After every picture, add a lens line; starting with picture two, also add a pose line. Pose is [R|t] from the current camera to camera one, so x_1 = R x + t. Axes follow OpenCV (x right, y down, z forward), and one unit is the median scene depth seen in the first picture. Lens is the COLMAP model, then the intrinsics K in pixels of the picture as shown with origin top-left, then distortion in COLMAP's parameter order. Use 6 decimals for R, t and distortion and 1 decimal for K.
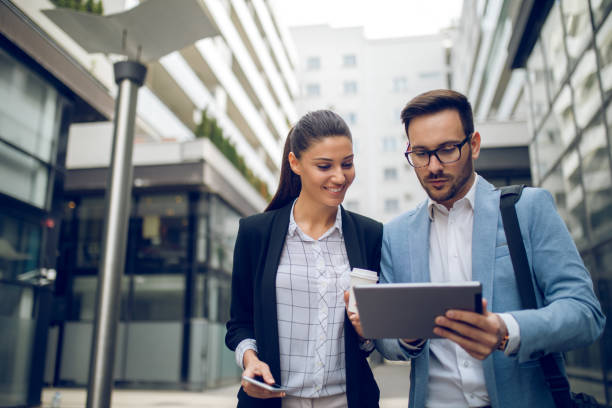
lens RADIAL K [[575.1, 0, 306.0], [0, 575.1, 204.0], [0, 0, 1]] dist [-0.048627, 0.020636]
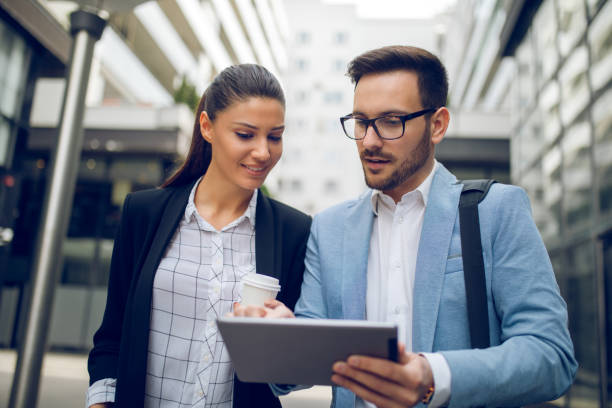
lens RADIAL K [[575.1, 0, 306.0], [0, 575.1, 204.0], [0, 0, 1]] dist [-0.048627, 0.020636]
pose [[0.996725, 0.073043, 0.034706, 0.085070], [-0.074371, 0.996482, 0.038642, -0.009661], [-0.031761, -0.041097, 0.998650, 0.179020]]
